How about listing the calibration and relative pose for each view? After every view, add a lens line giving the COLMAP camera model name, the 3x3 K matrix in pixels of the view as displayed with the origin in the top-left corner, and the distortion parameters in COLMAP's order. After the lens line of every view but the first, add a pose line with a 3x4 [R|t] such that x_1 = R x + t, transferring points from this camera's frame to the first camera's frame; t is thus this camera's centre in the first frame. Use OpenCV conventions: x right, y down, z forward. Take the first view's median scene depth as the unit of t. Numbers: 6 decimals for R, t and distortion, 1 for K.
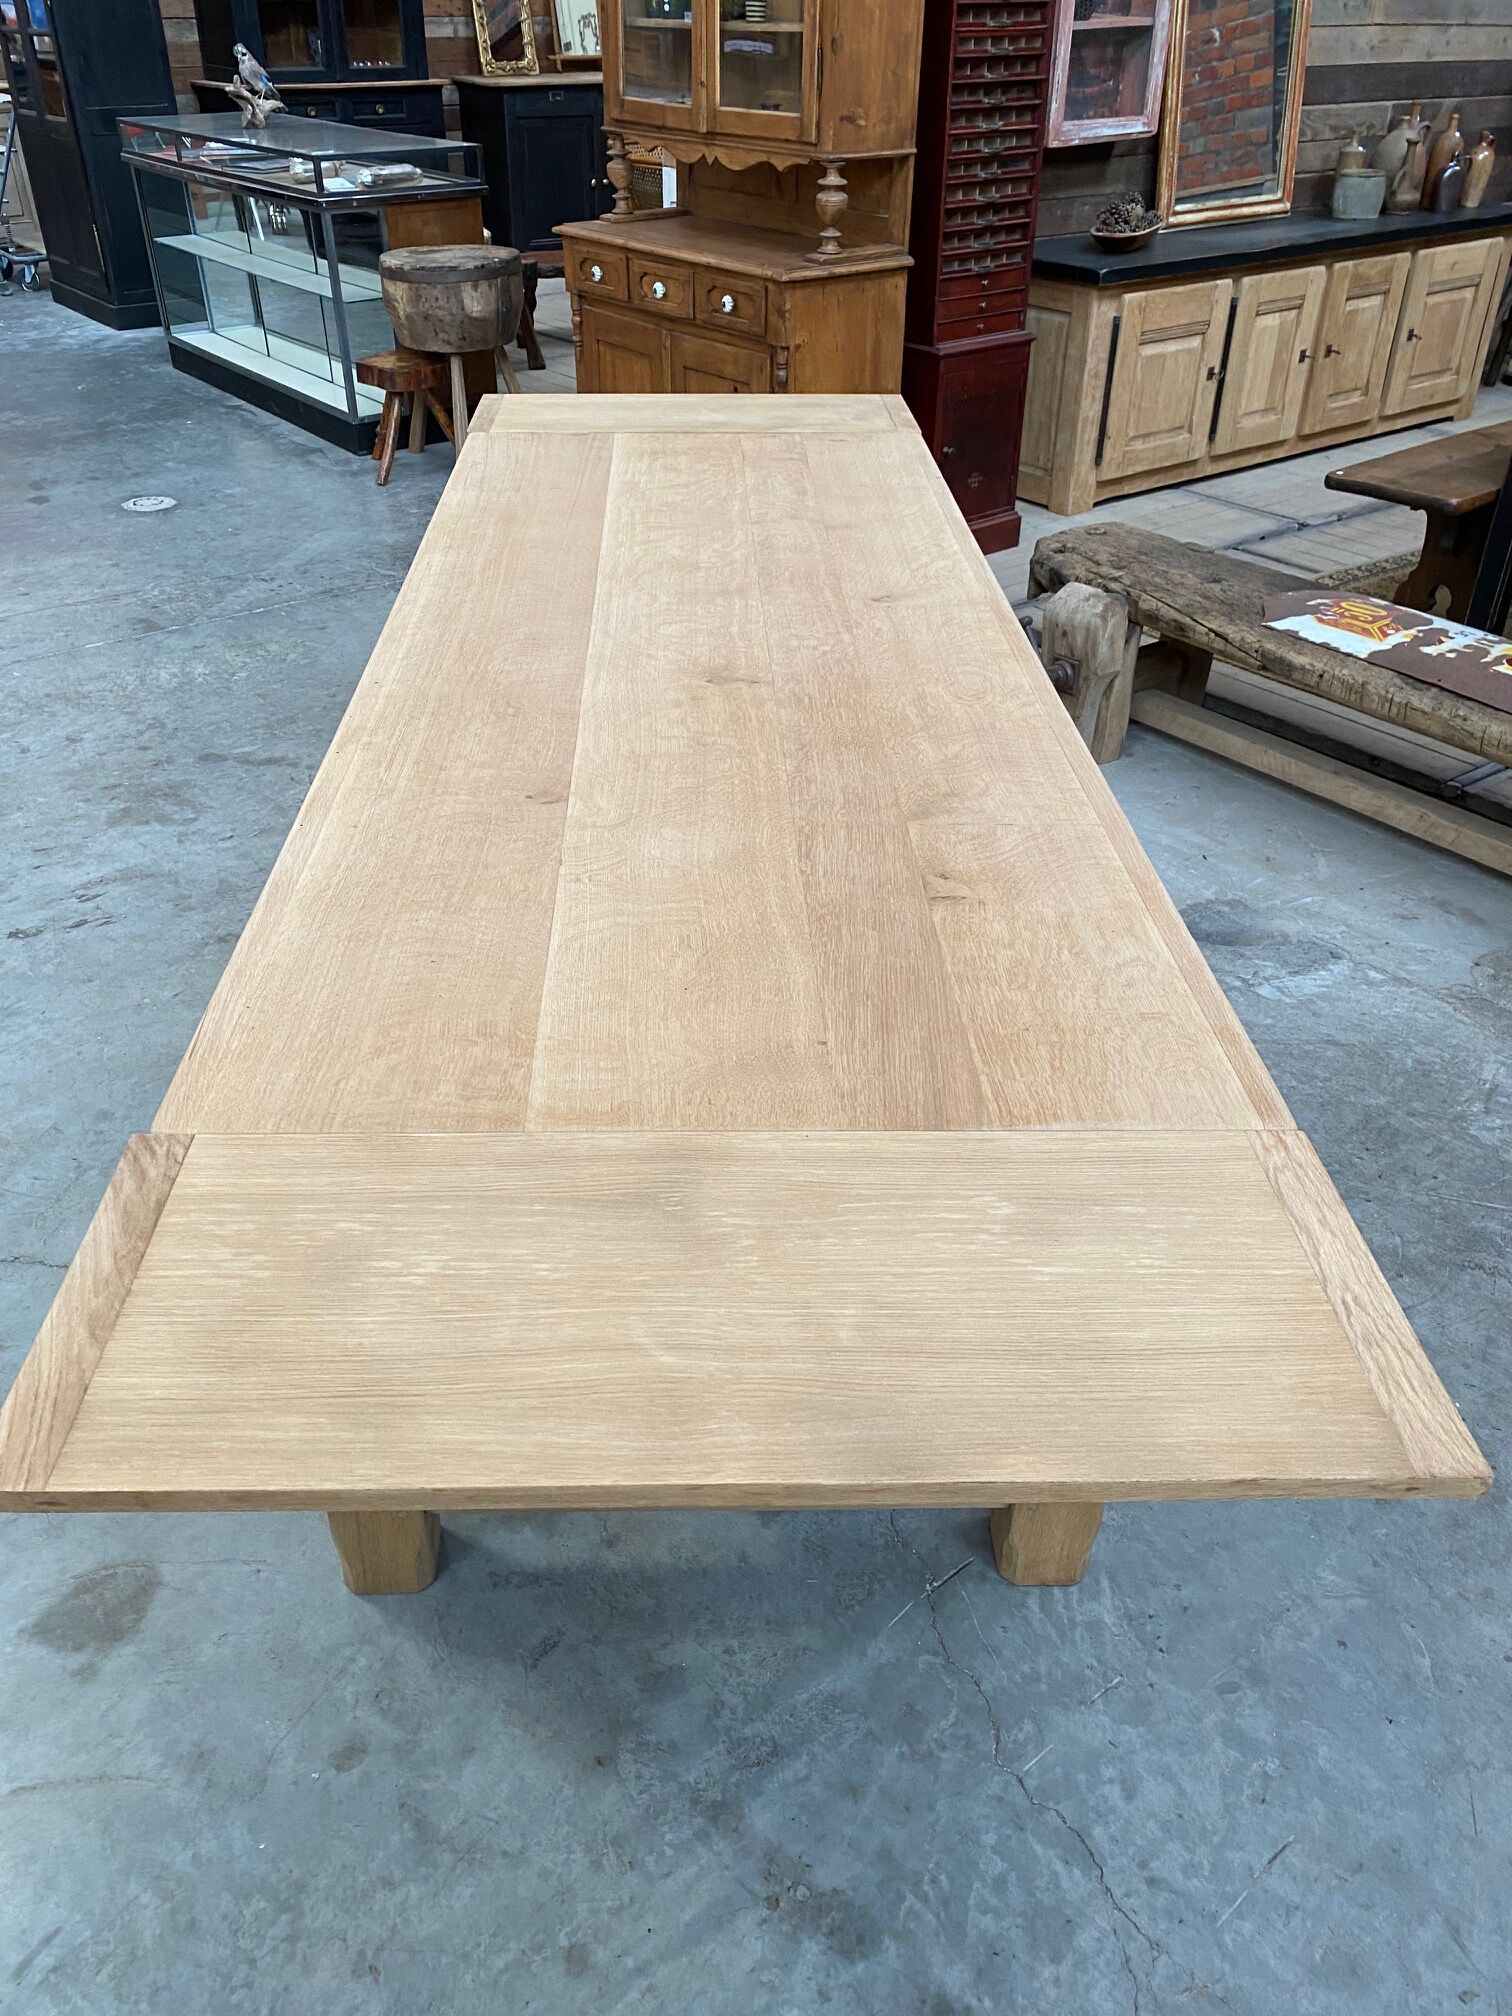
lens RADIAL K [[1548.2, 0, 727.7], [0, 1548.2, 1020.4], [0, 0, 1]] dist [0.008541, 0.003292]
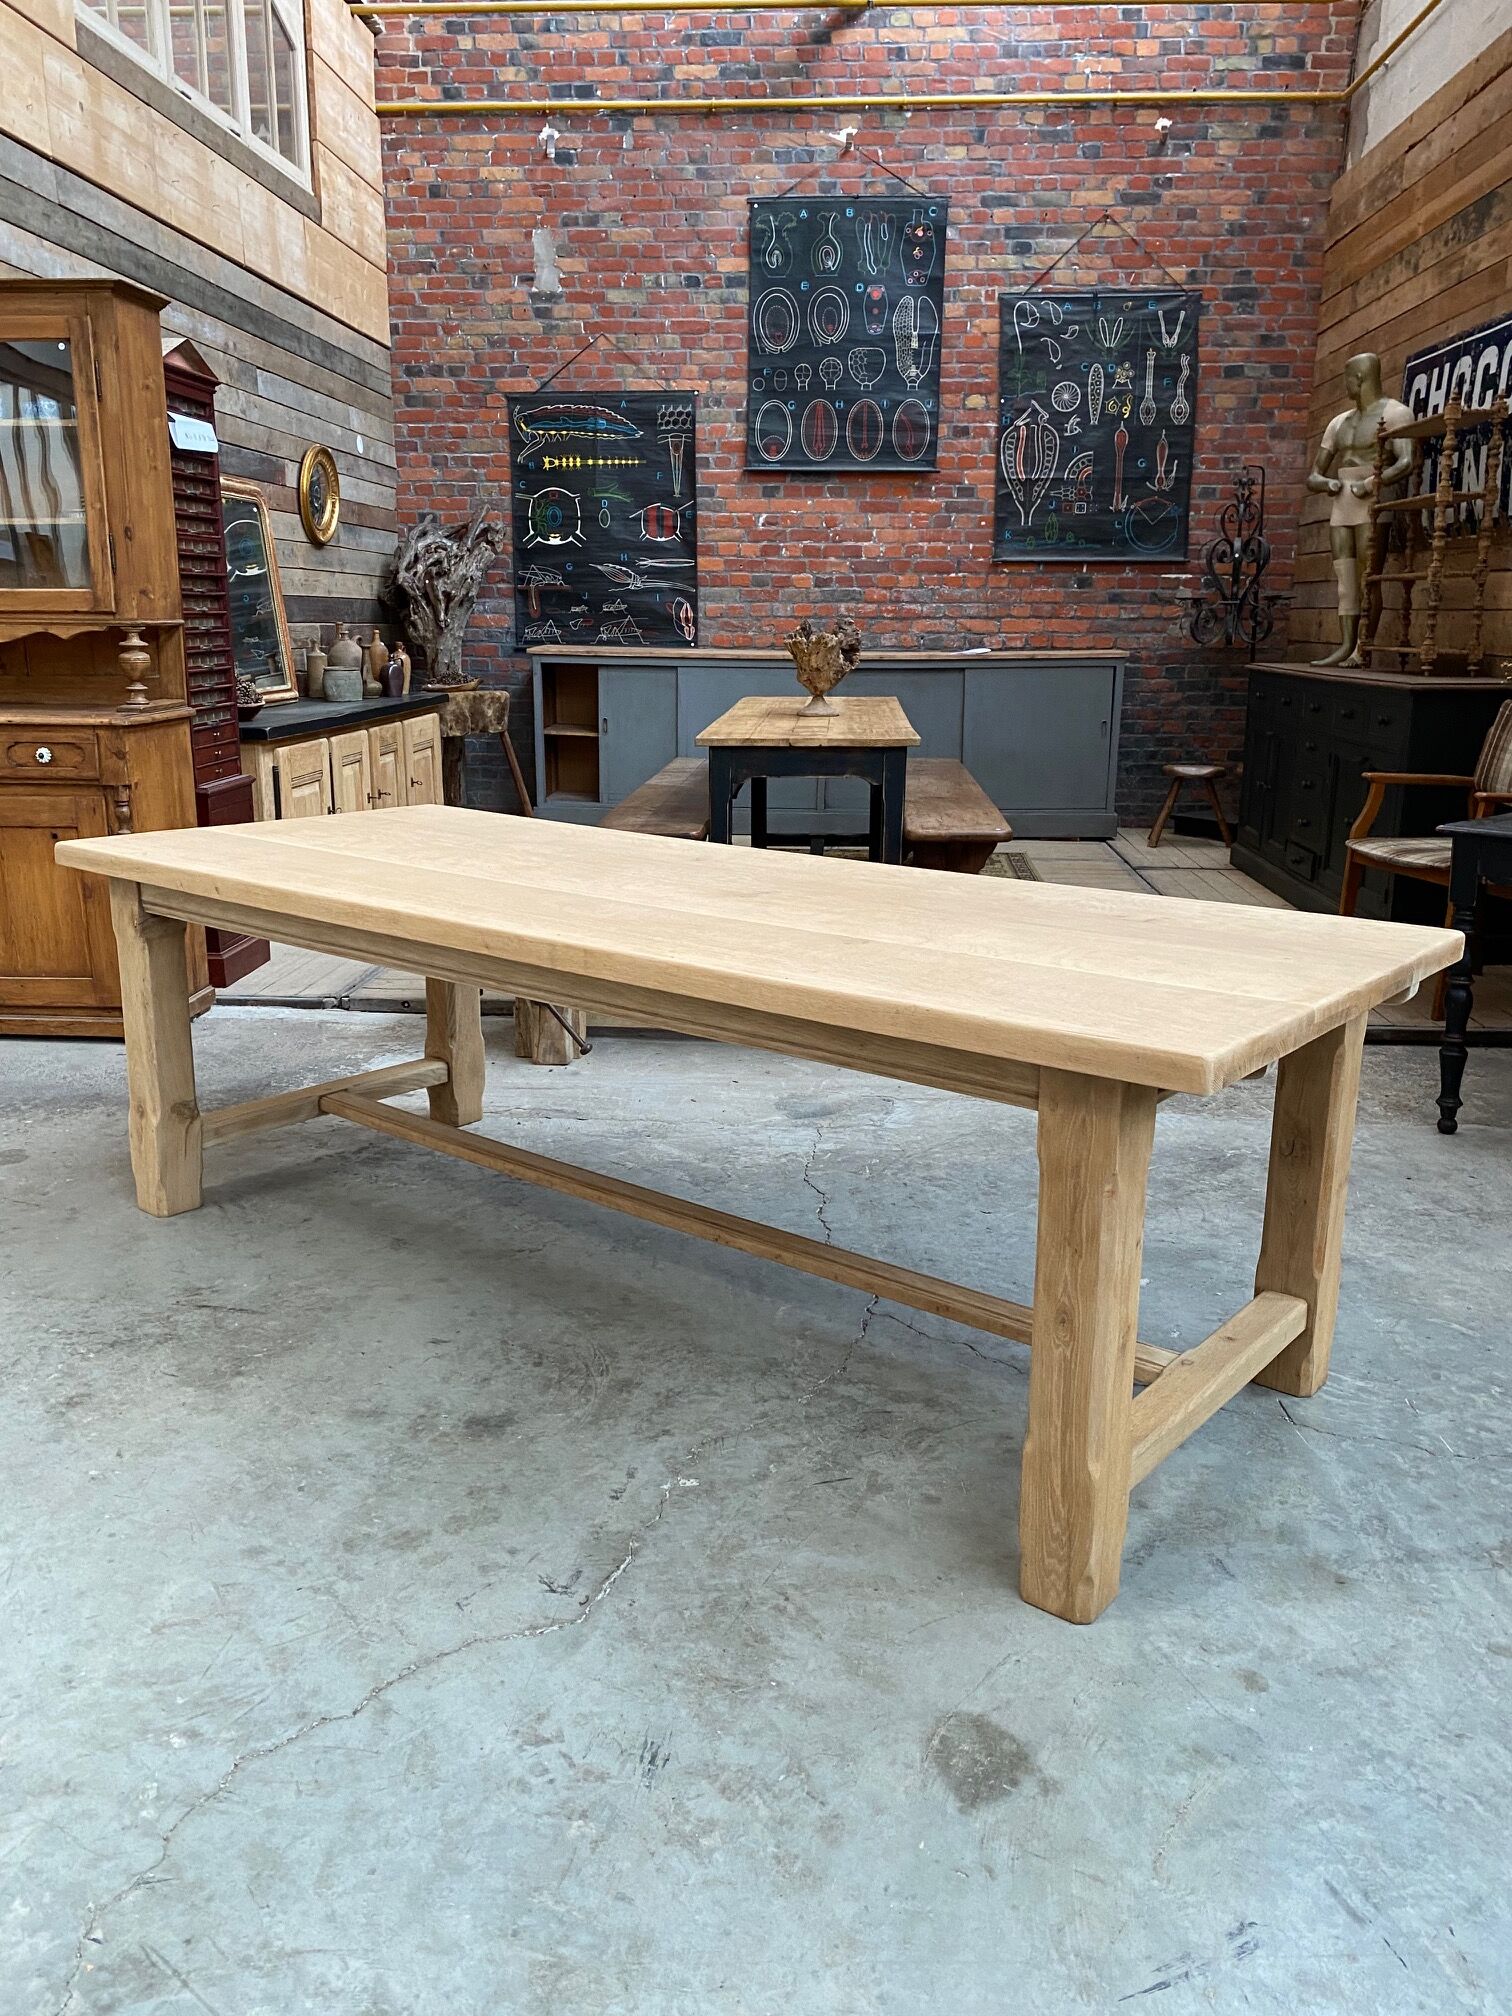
lens RADIAL K [[1544.3, 0, 741.7], [0, 1544.3, 998.2], [0, 0, 1]] dist [0.005917, 0.007058]
pose [[0.650360, -0.178700, 0.738308, -0.560406], [0.416997, 0.896384, -0.150363, 0.021625], [-0.634937, 0.405662, 0.657490, 0.139407]]
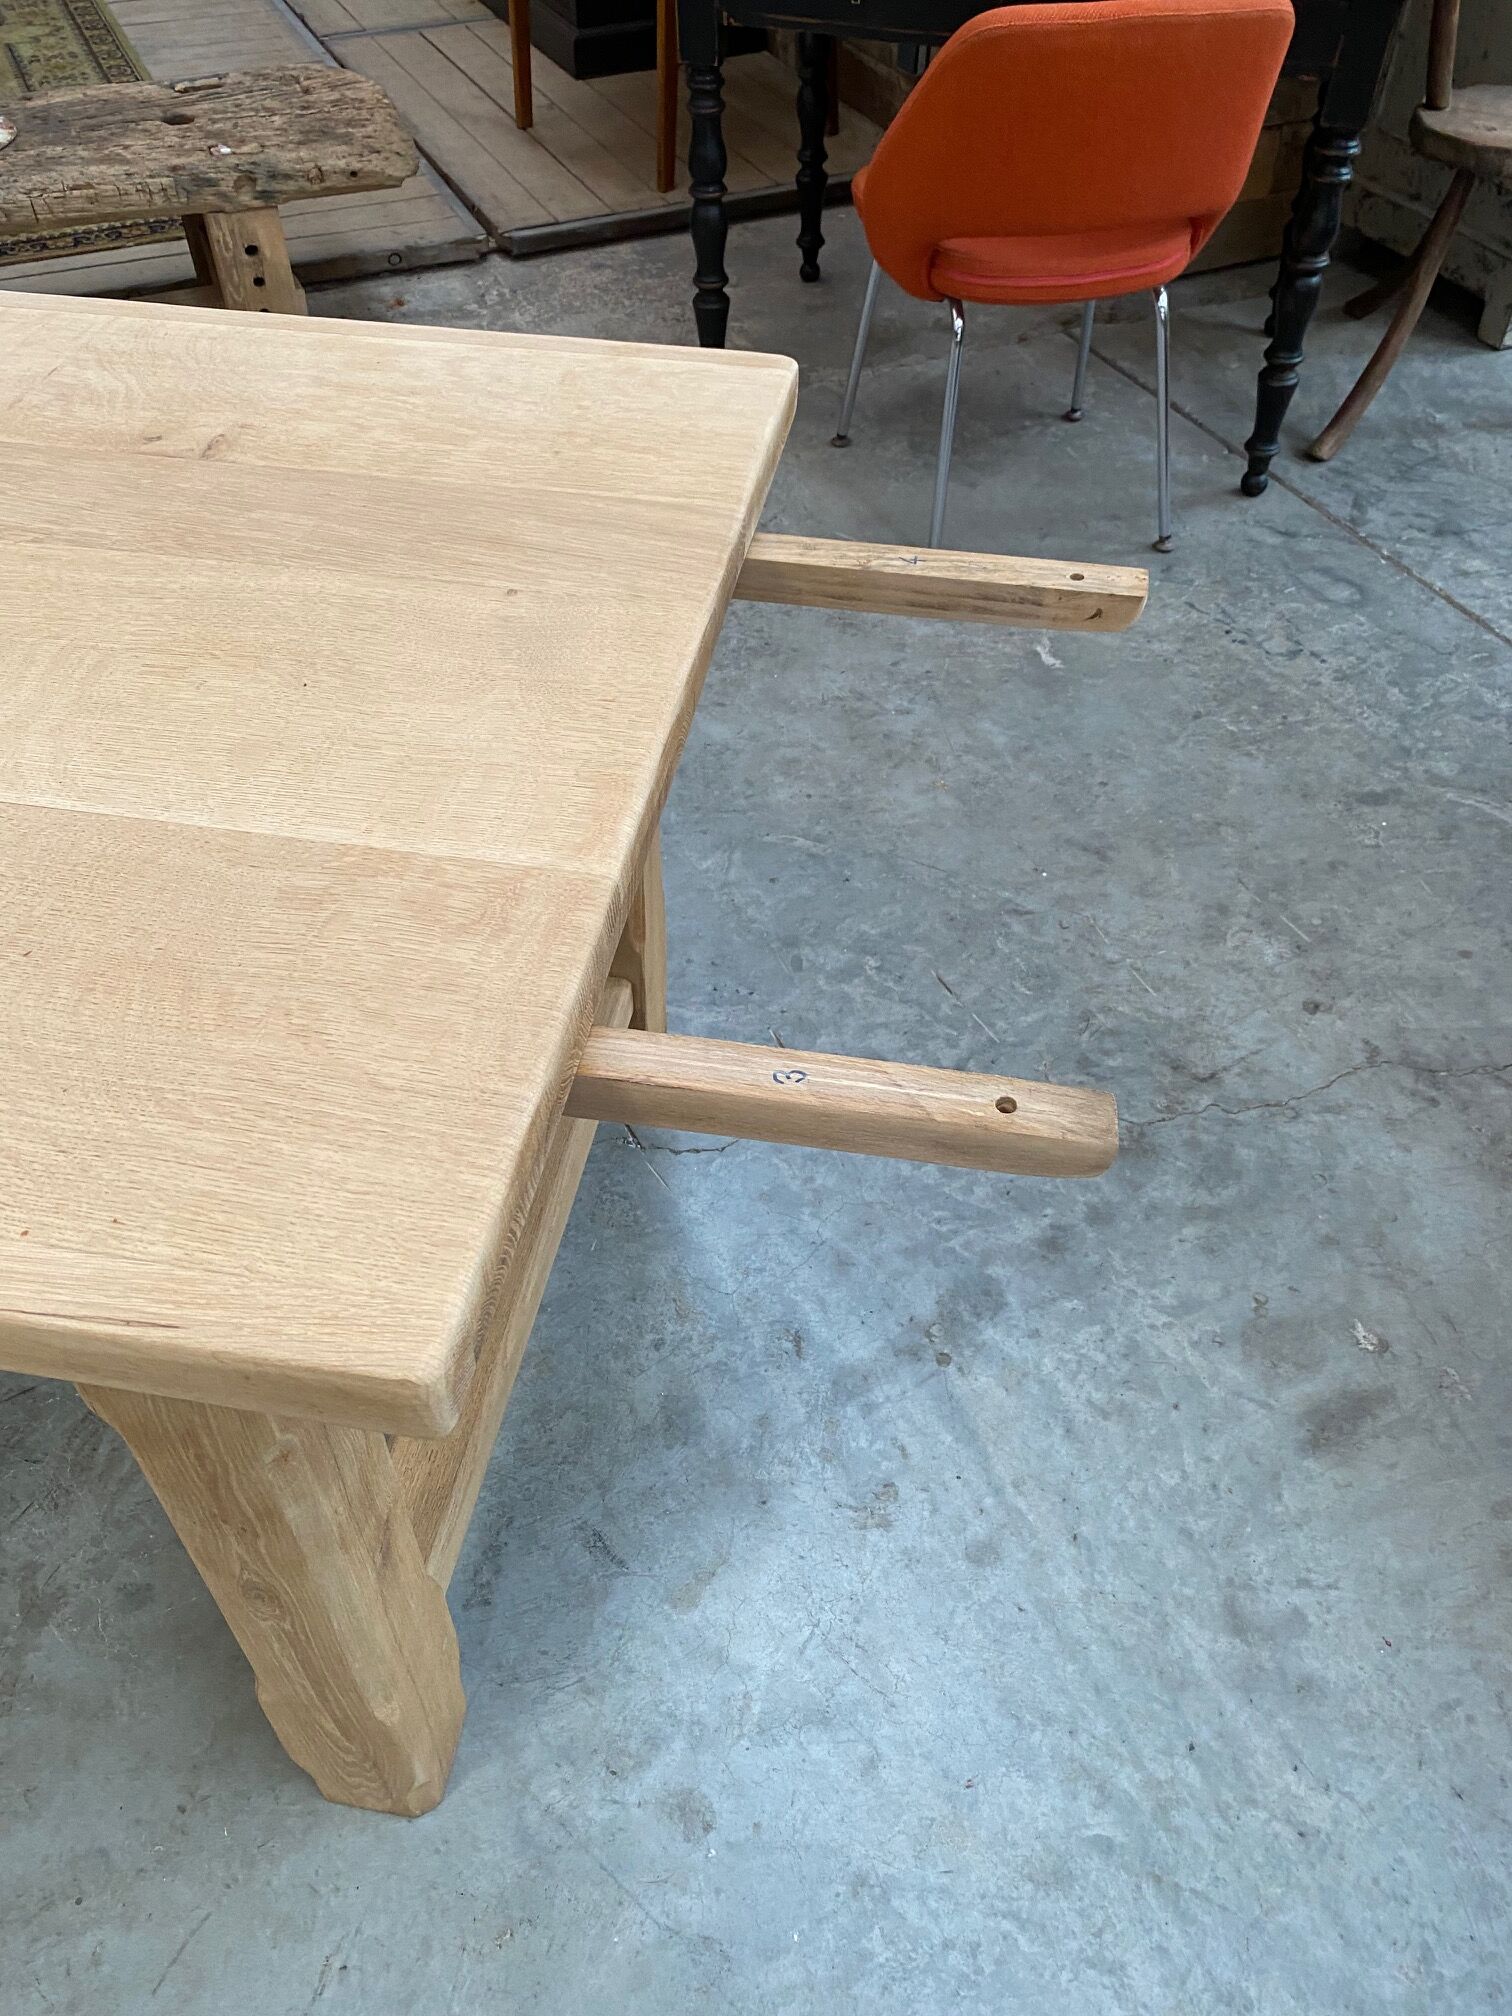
lens RADIAL K [[1545.8, 0, 738.2], [0, 1545.8, 1013.5], [0, 0, 1]] dist [0.012164, -0.002677]
pose [[0.197149, -0.714200, 0.671603, -0.213499], [0.534218, 0.652669, 0.537246, -0.074130], [-0.822036, 0.252865, 0.510212, 0.234333]]
